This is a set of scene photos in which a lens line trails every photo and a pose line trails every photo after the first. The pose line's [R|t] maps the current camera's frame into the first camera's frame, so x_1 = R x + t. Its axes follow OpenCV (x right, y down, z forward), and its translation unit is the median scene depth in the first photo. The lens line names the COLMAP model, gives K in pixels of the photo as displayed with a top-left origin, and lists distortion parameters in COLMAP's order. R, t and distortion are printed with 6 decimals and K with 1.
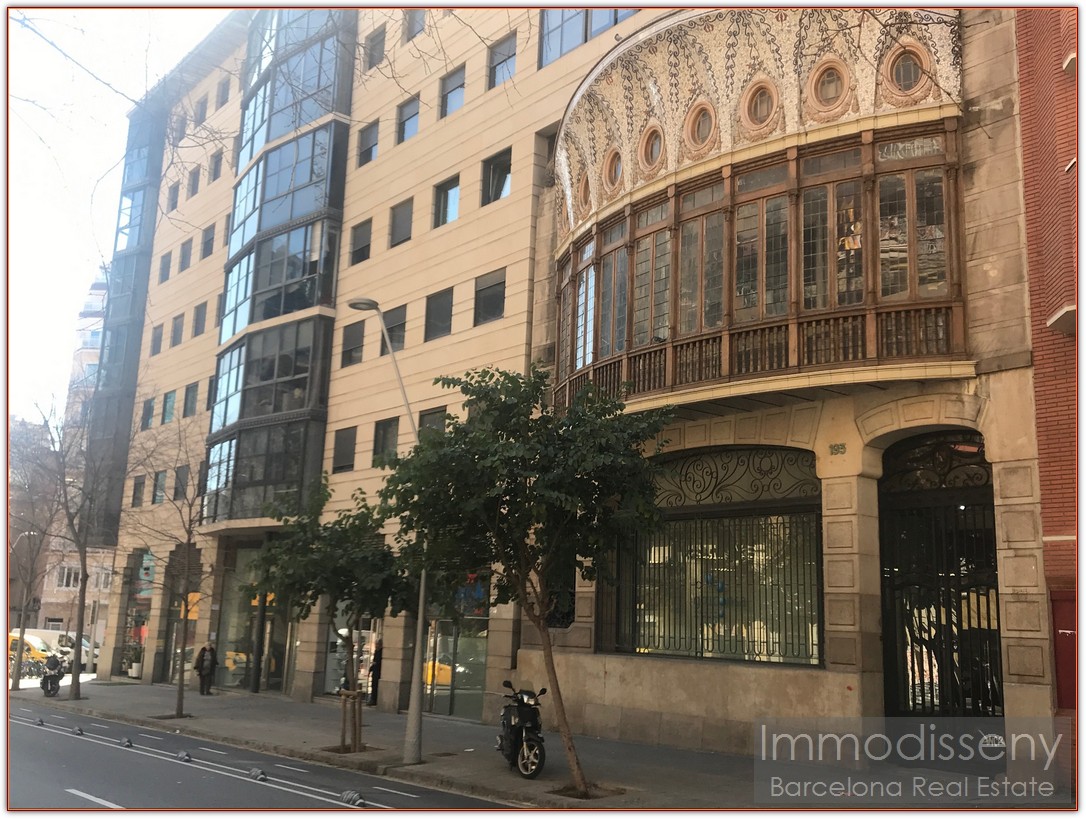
lens RADIAL K [[1059.3, 0, 543.1], [0, 1059.3, 420.9], [0, 0, 1]] dist [0.102893, -0.167102]
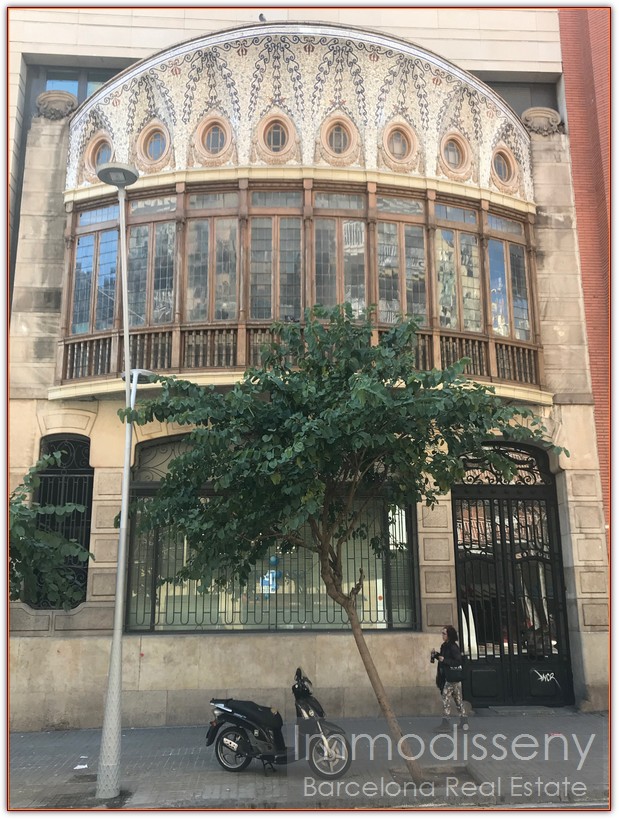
lens RADIAL K [[798.9, 0, 309.5], [0, 798.9, 409.5], [0, 0, 1]] dist [0.102893, -0.167102]
pose [[0.594896, 0.155706, 0.788578, -0.565241], [-0.124783, 0.987055, -0.100760, 0.101913], [-0.794058, -0.038459, 0.606624, 0.603986]]
